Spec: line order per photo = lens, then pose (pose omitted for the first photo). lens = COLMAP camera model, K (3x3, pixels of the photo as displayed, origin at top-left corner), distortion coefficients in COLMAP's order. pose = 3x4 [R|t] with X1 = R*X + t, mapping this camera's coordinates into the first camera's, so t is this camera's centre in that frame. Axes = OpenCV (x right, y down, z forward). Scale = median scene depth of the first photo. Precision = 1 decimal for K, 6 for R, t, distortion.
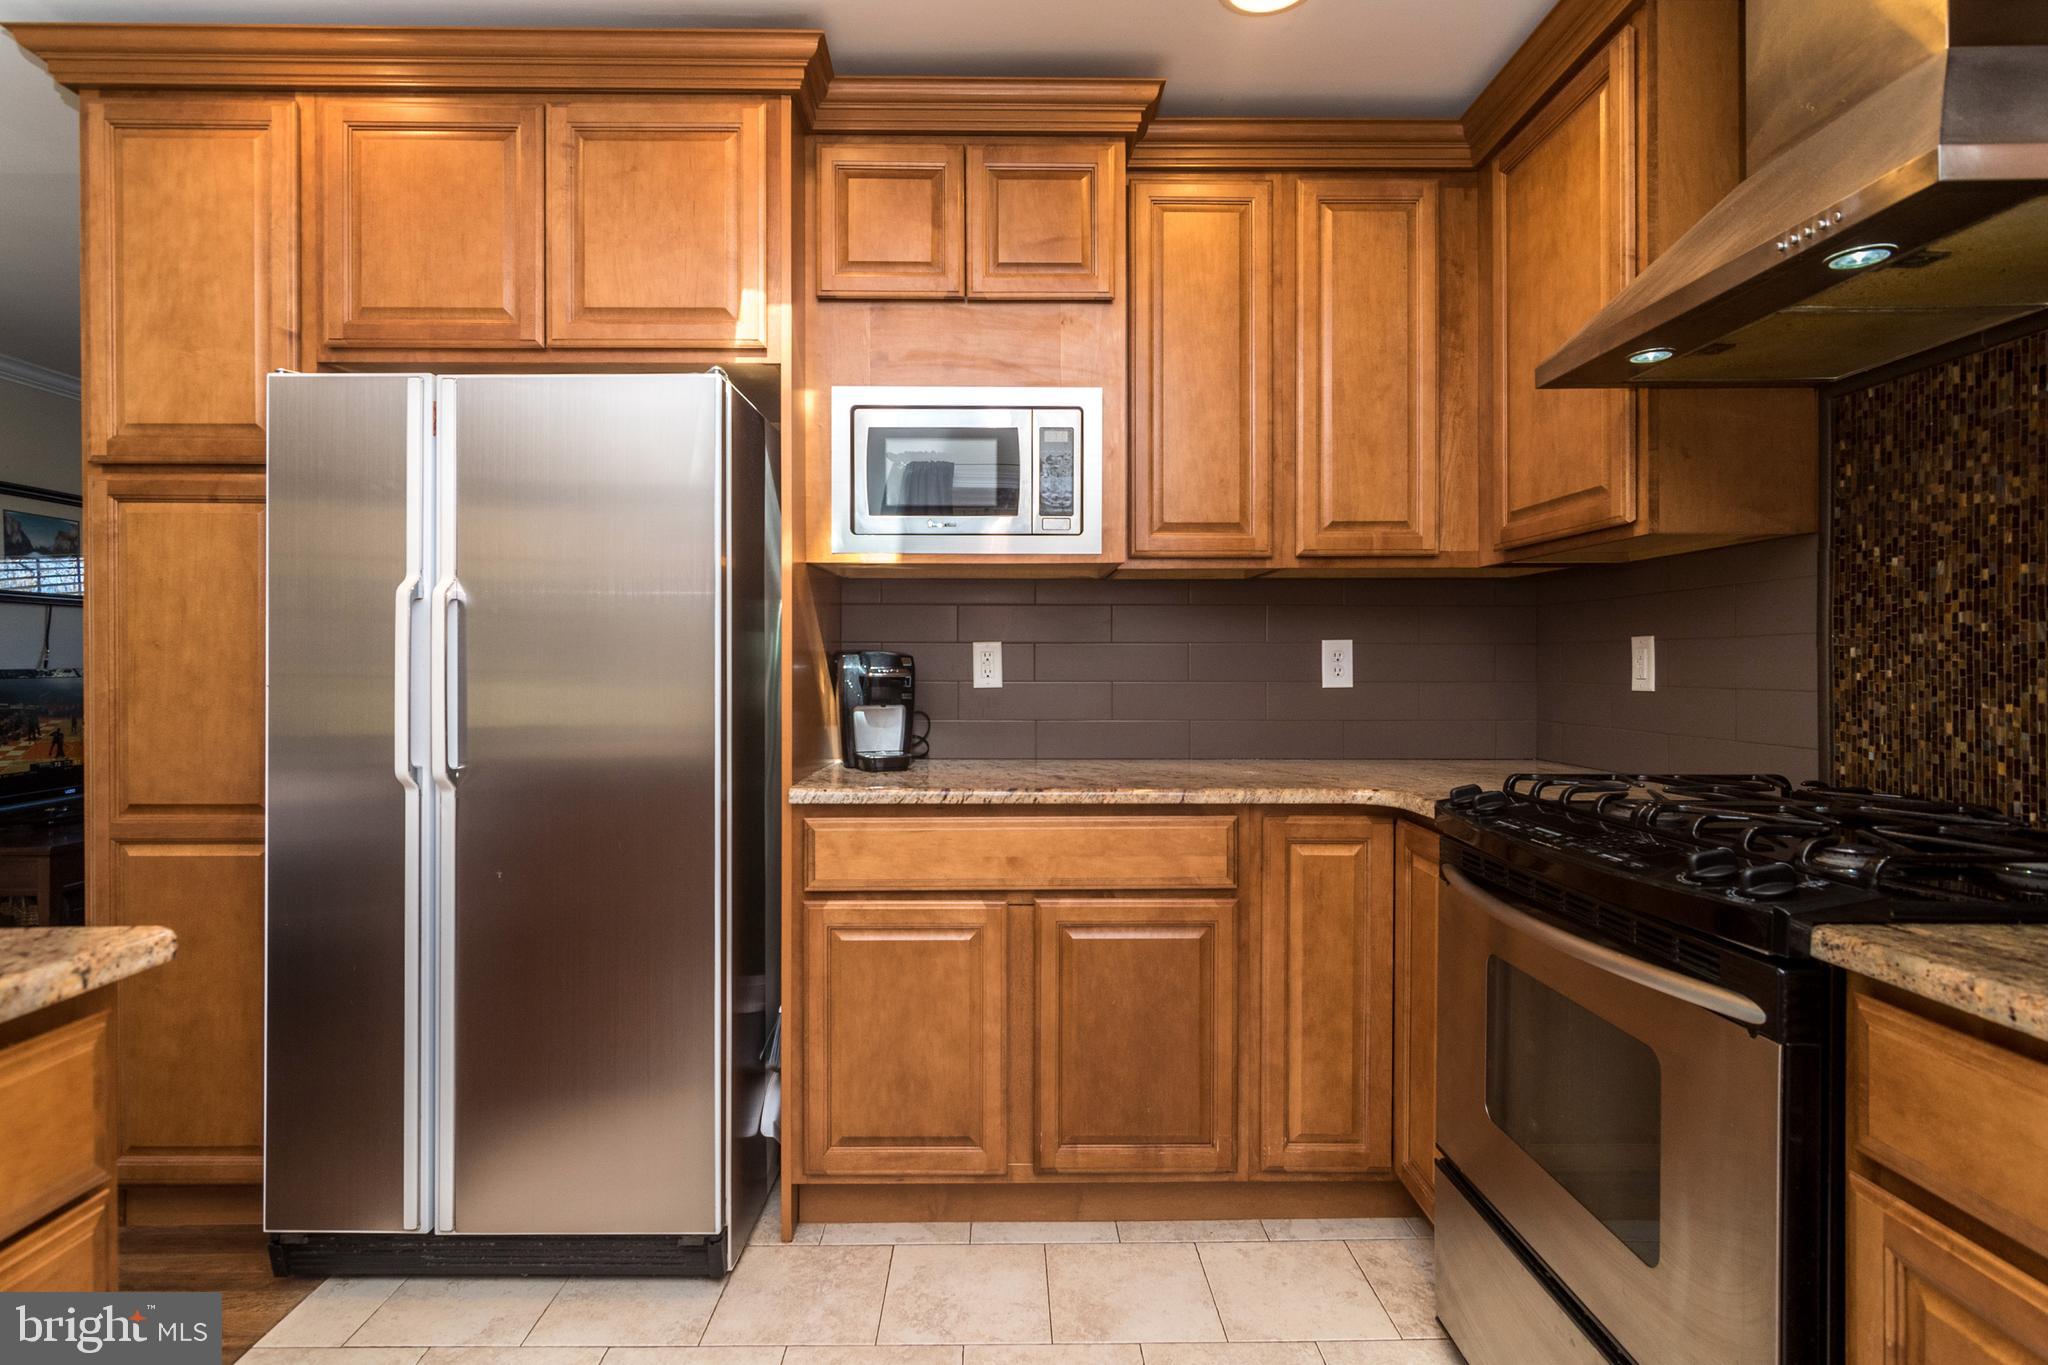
lens RADIAL K [[1014.6, 0, 1012.3], [0, 1014.6, 662.7], [0, 0, 1]] dist [-0.000884, -0.001978]
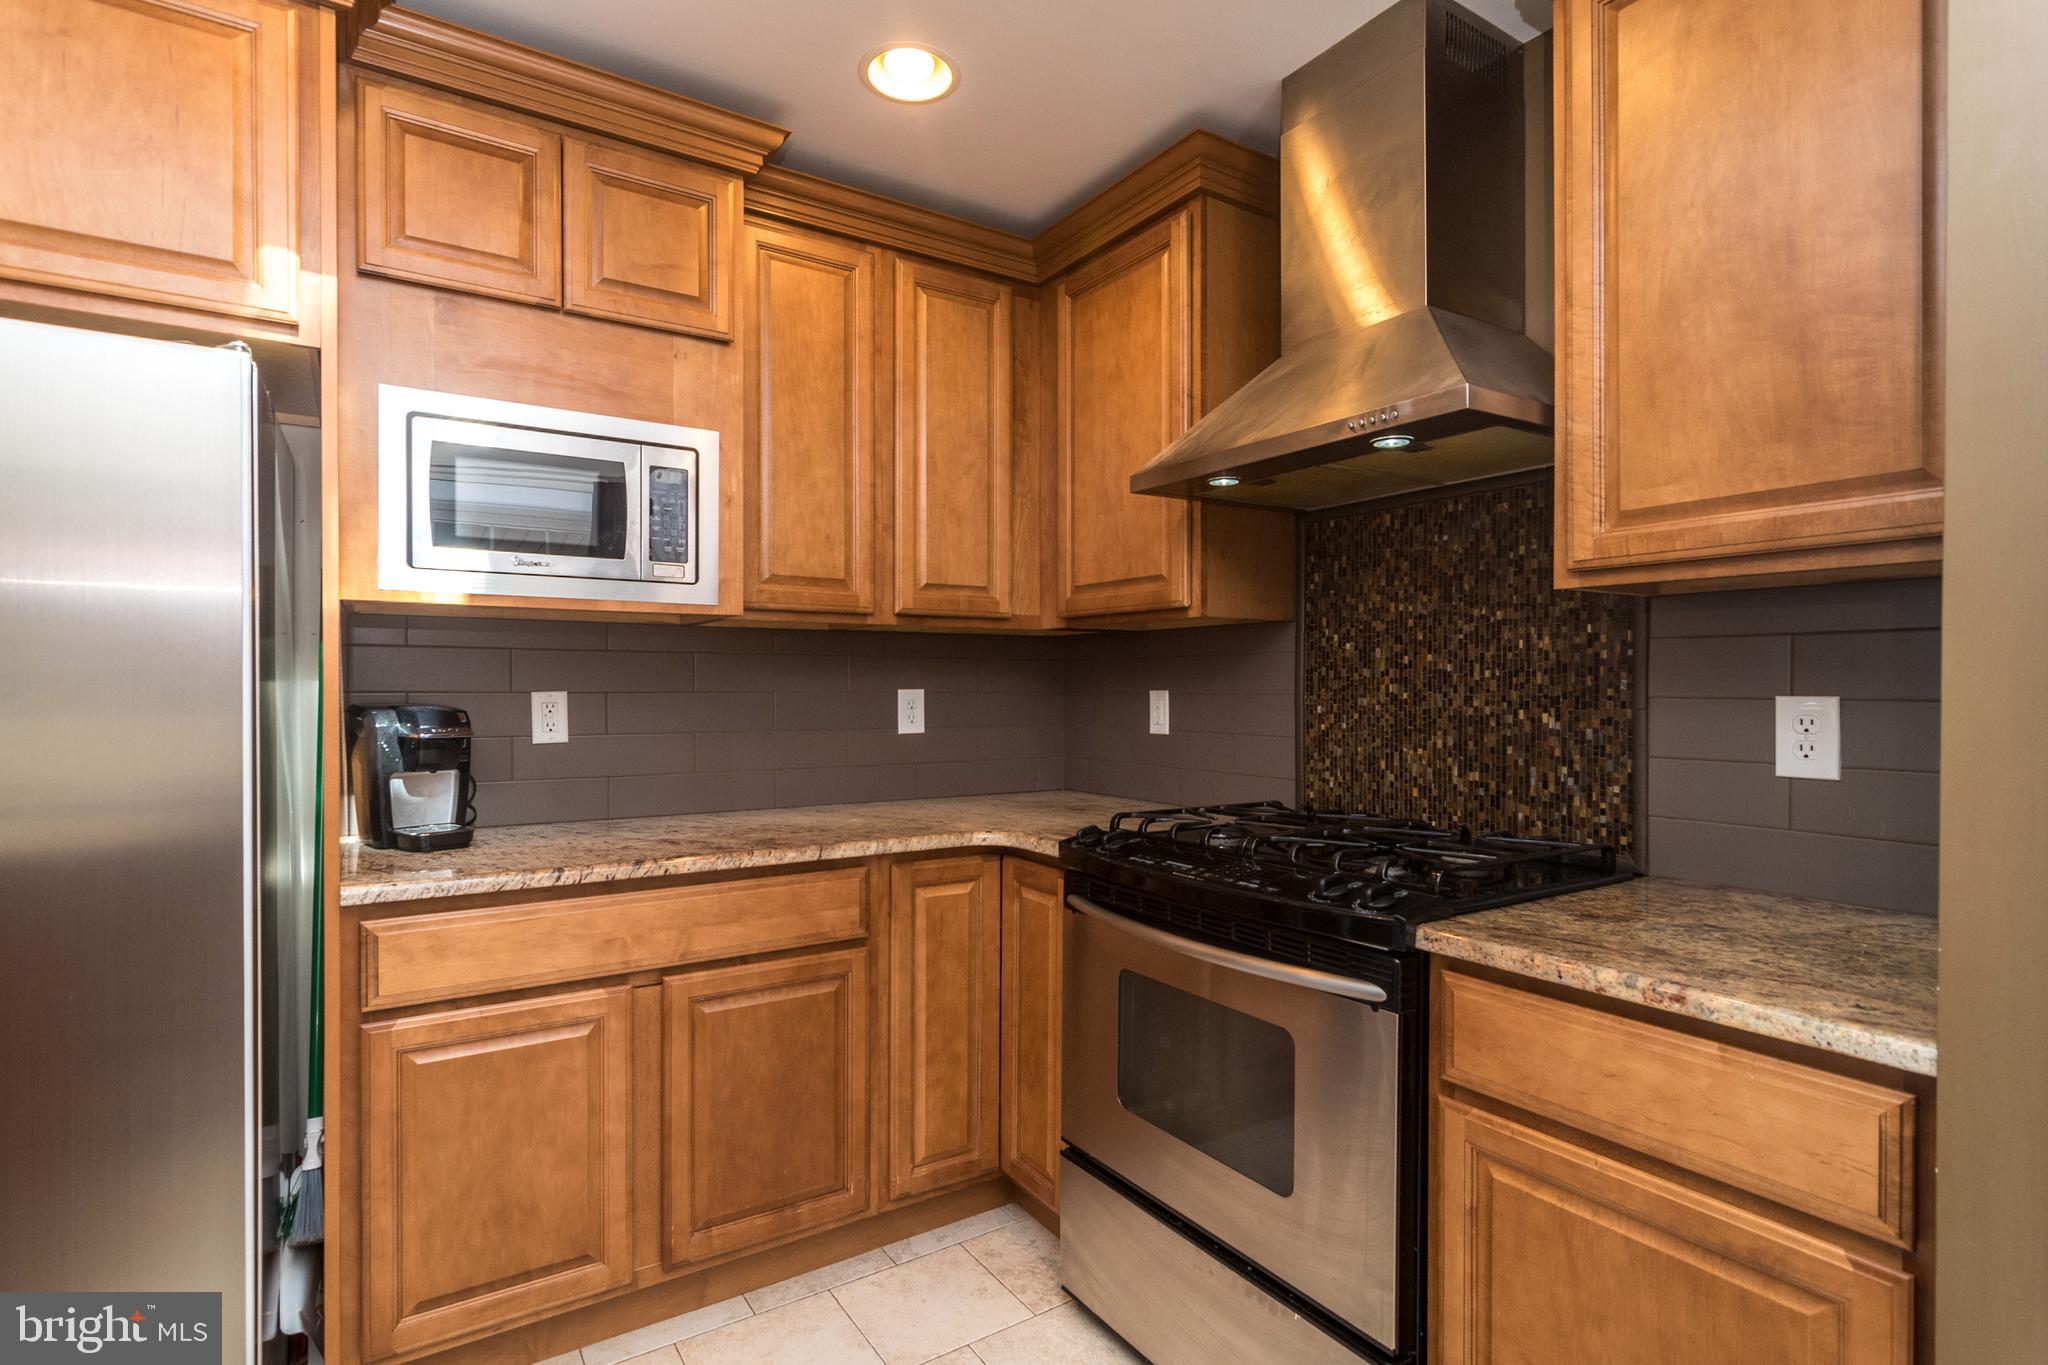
lens RADIAL K [[1014.6, 0, 1000.6], [0, 1014.6, 685.6], [0, 0, 1]] dist [-0.000884, -0.001978]
pose [[0.845001, -0.001265, 0.534763, -0.218475], [-0.000388, 0.999995, 0.002978, -0.037839], [-0.534765, -0.002724, 0.844997, 0.054180]]
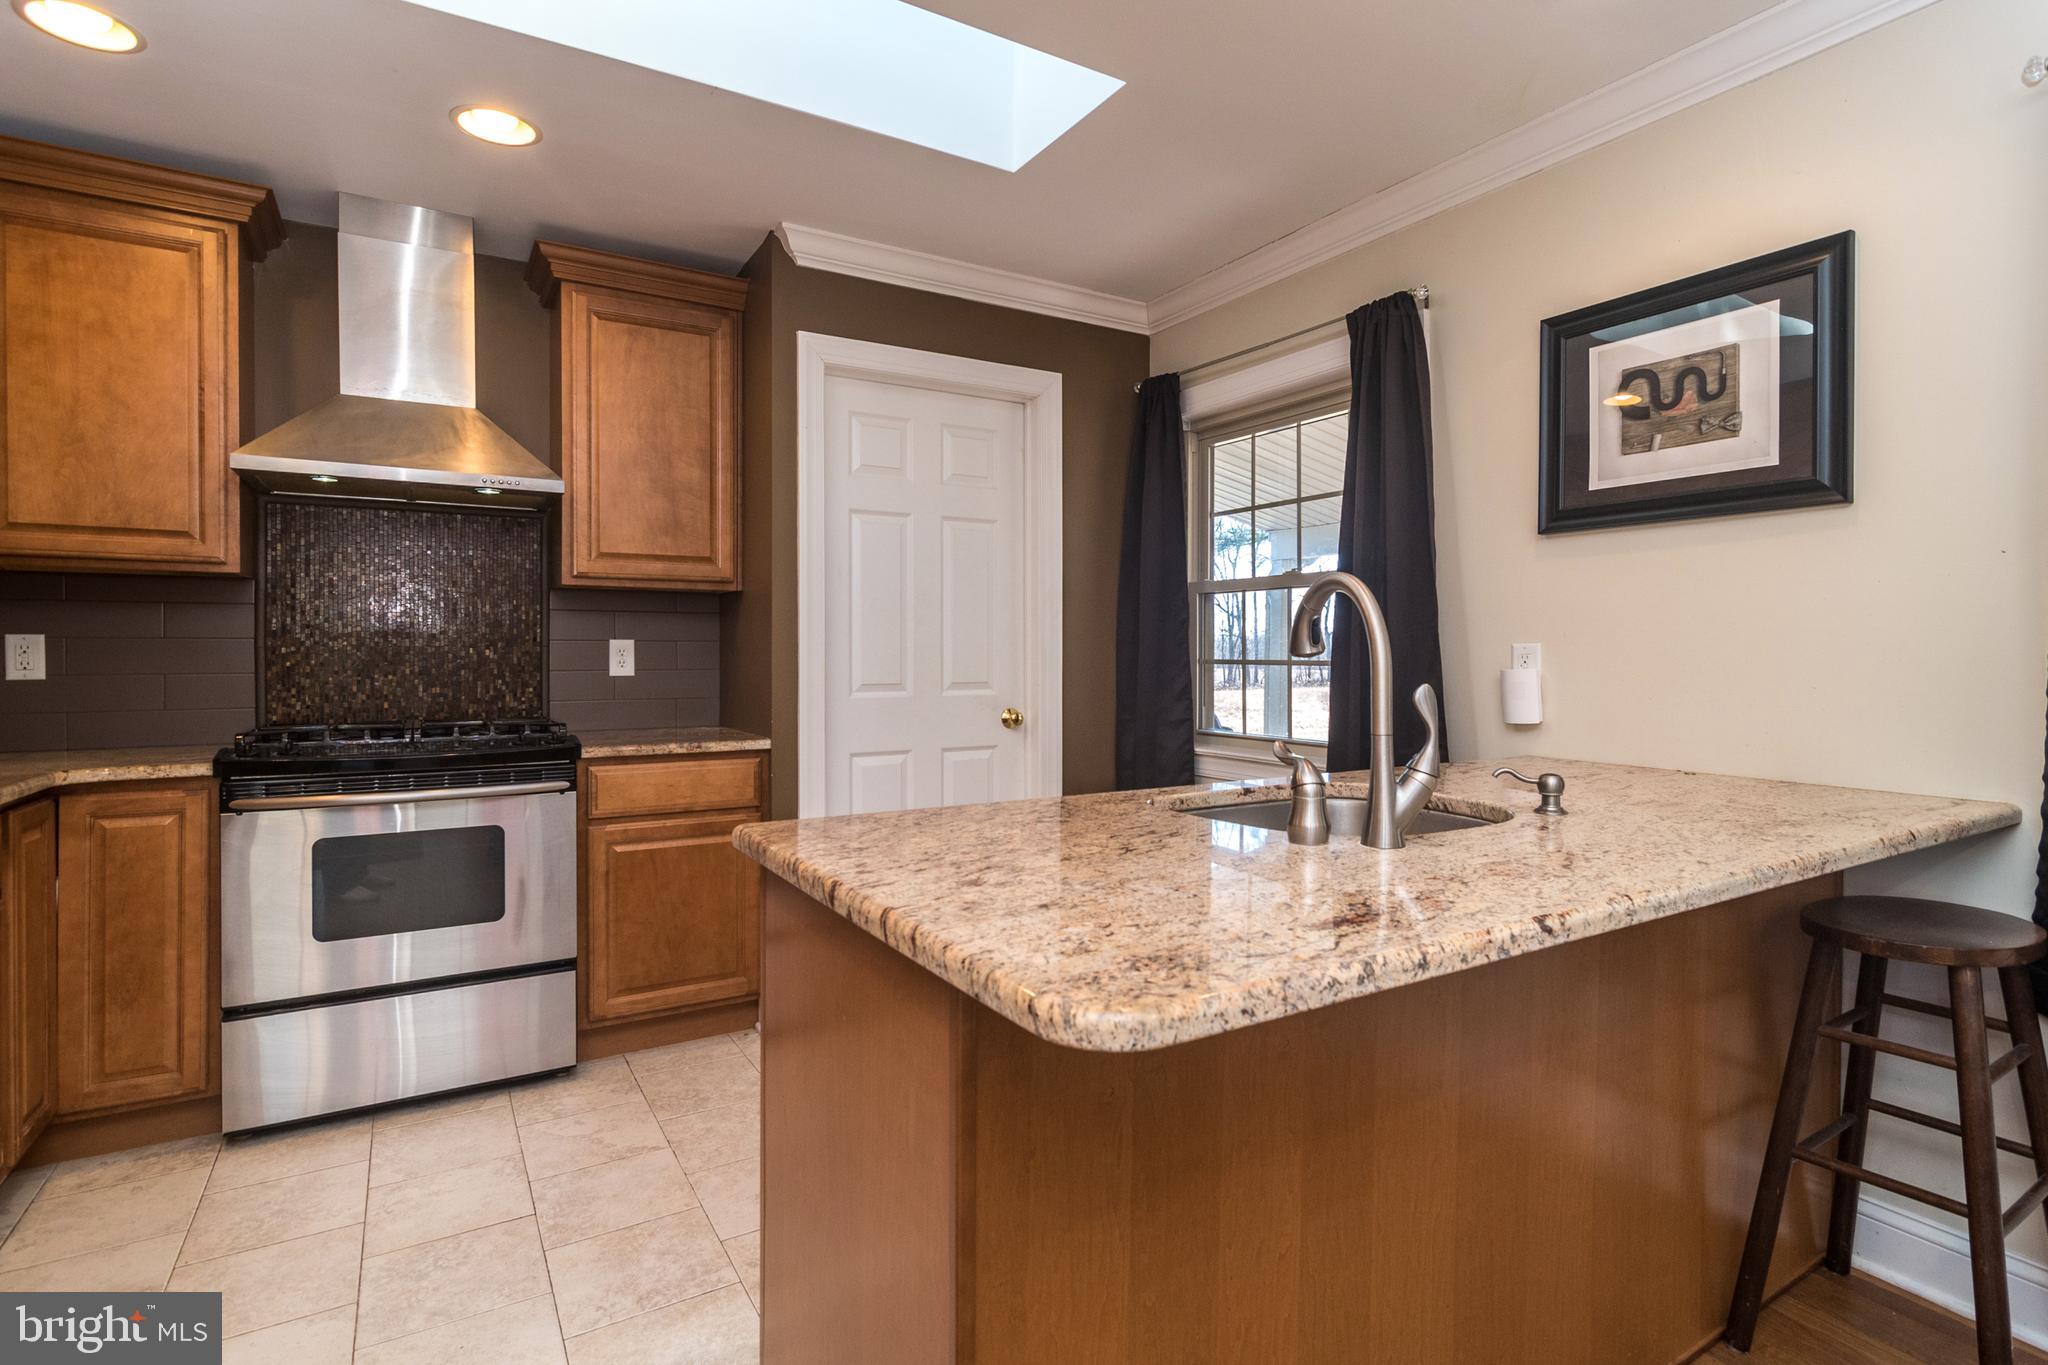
lens RADIAL K [[1014.6, 0, 1007.4], [0, 1014.6, 666.5], [0, 0, 1]] dist [-0.000884, -0.001978]
pose [[-0.482116, -0.012078, 0.876024, -1.092481], [-0.003792, 0.999924, 0.011700, -0.006051], [-0.876099, 0.002319, -0.482125, 0.608842]]
